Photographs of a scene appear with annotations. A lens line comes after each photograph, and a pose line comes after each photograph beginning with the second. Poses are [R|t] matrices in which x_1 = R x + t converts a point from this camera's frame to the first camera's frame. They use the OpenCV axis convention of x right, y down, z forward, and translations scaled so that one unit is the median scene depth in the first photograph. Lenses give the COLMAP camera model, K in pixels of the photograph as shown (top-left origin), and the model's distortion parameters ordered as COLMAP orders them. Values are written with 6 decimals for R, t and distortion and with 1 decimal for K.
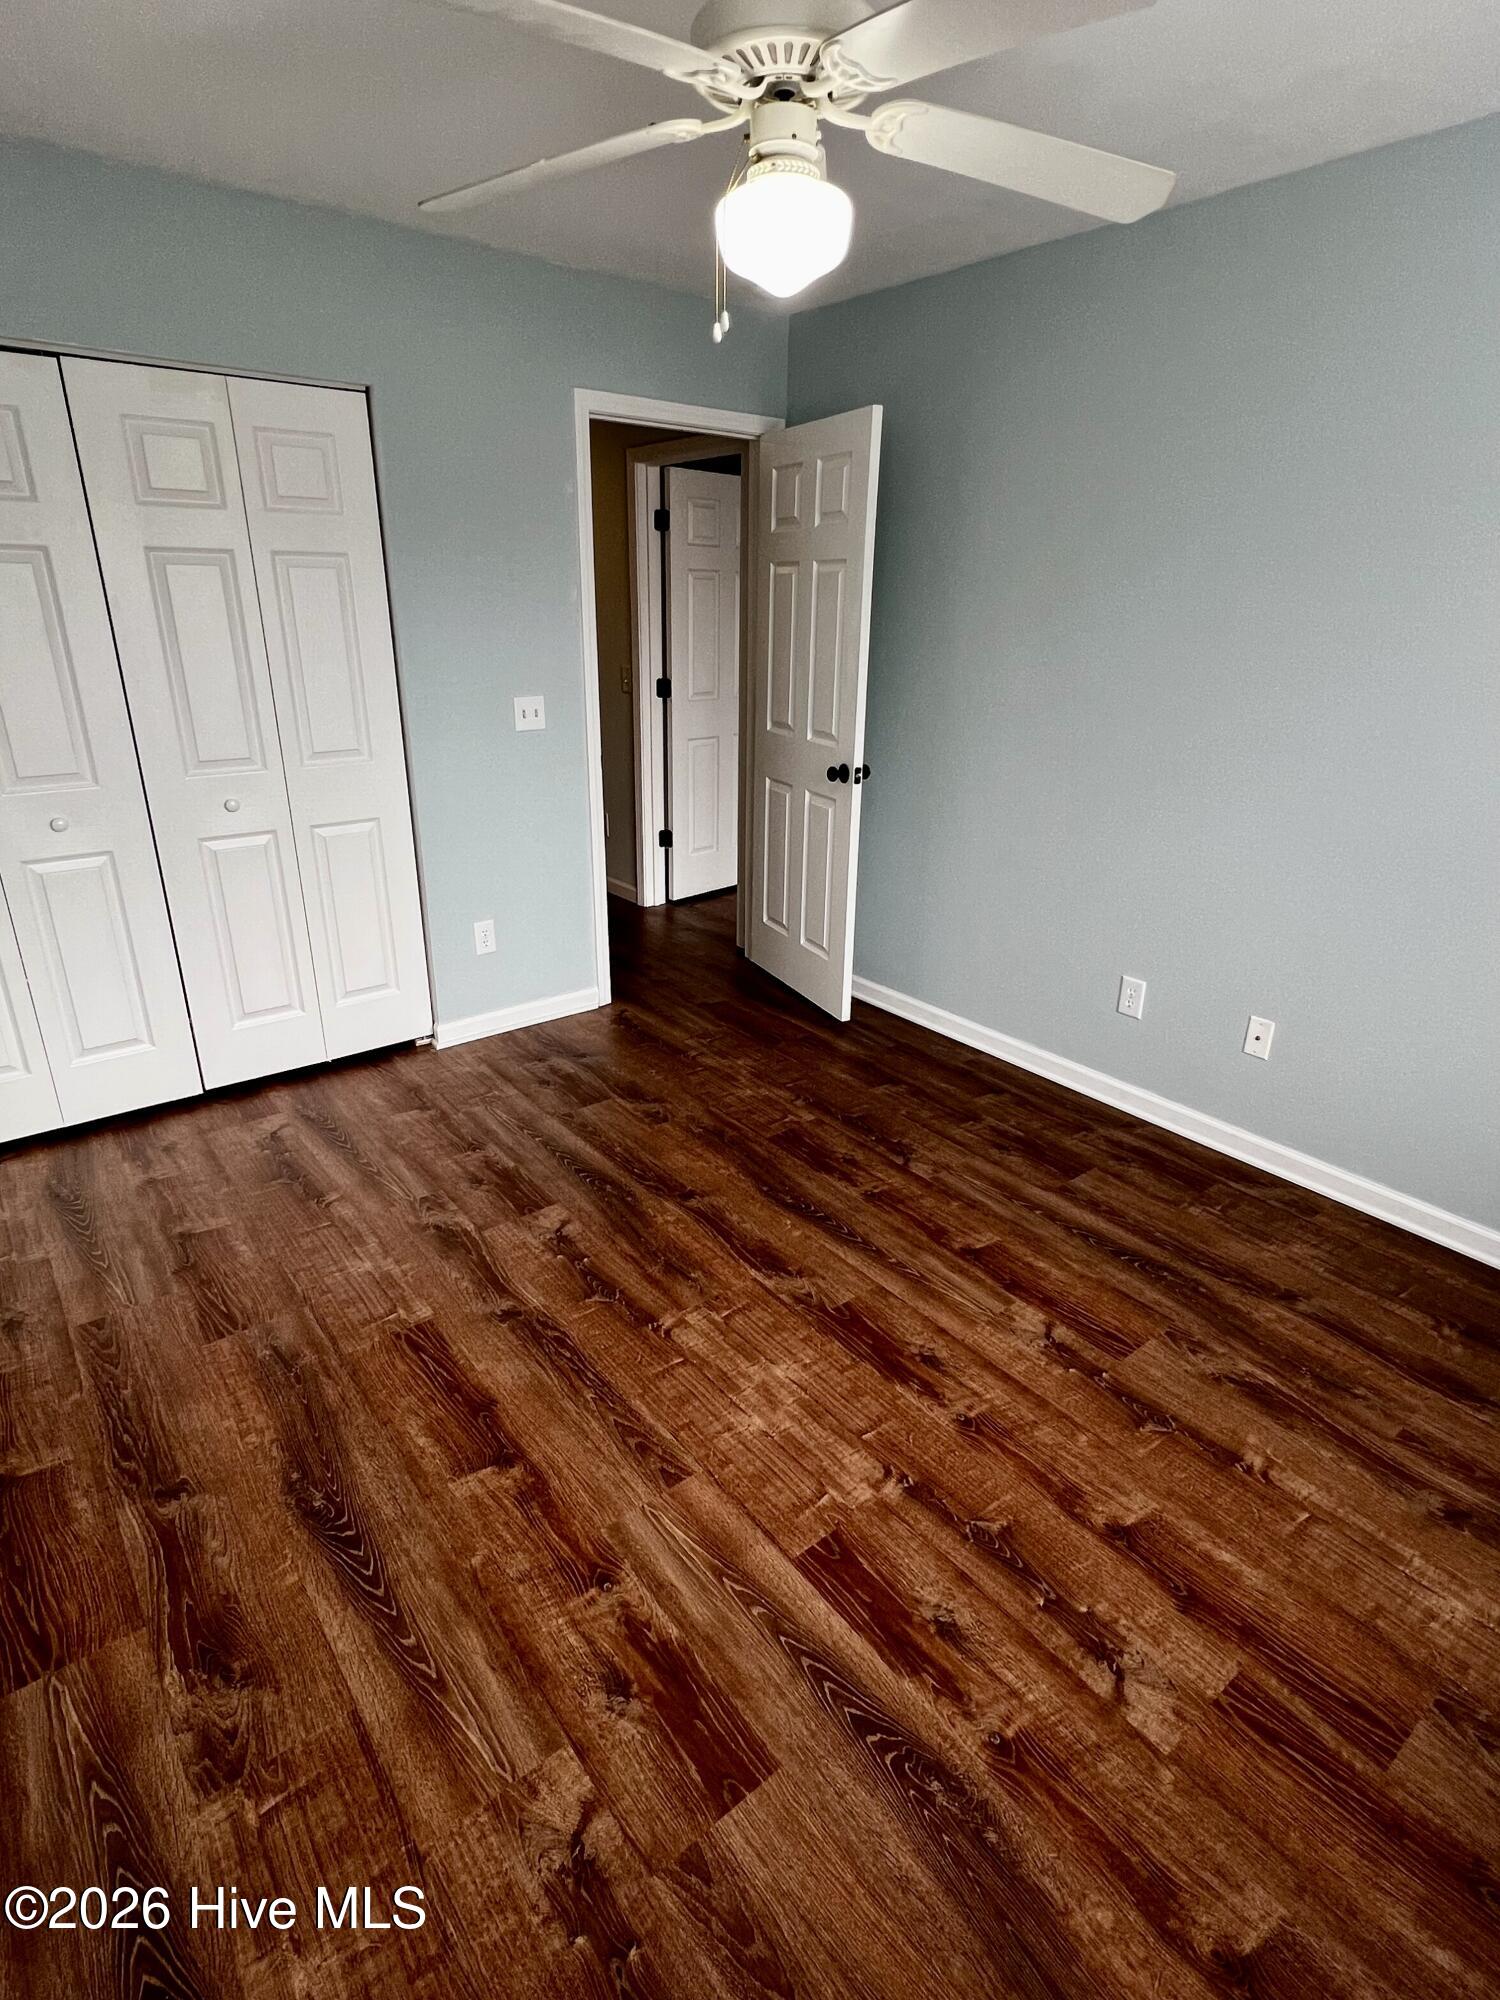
lens RADIAL K [[1033.4, 0, 750.0], [0, 1033.4, 1000.0], [0, 0, 1]] dist [-0.001014, 0.000707]
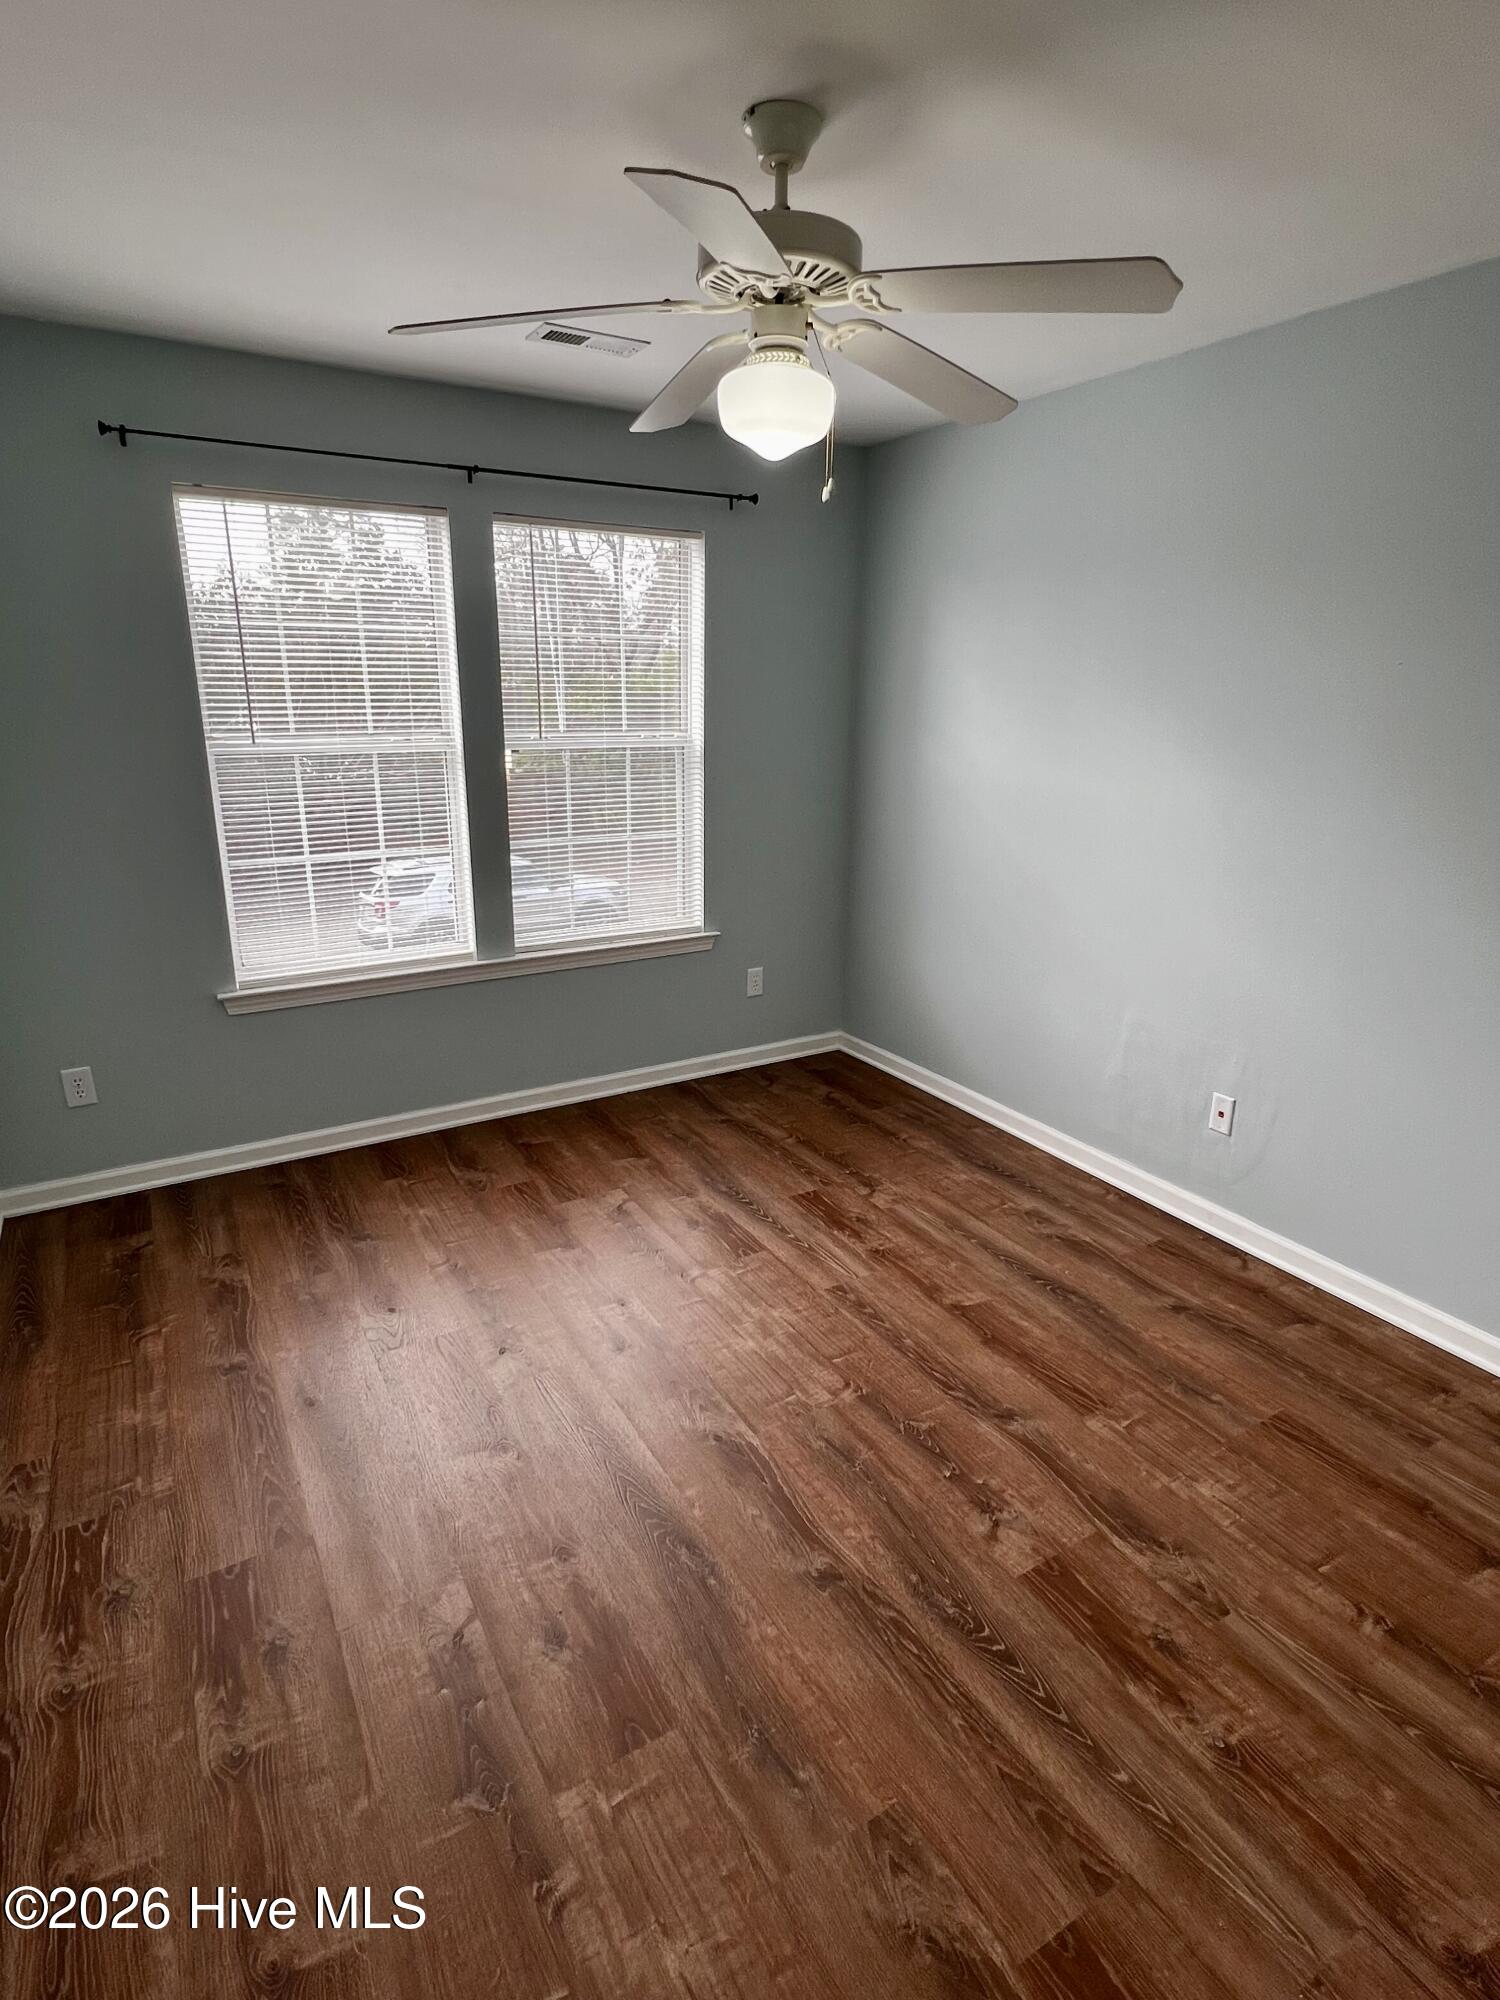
lens RADIAL K [[1033.4, 0, 750.0], [0, 1033.4, 1000.0], [0, 0, 1]] dist [-0.001014, 0.000707]
pose [[-0.991300, -0.059642, 0.117337, -0.089383], [0.025918, 0.785548, 0.618258, -0.712019], [-0.129048, 0.615920, -0.777167, 1.745315]]
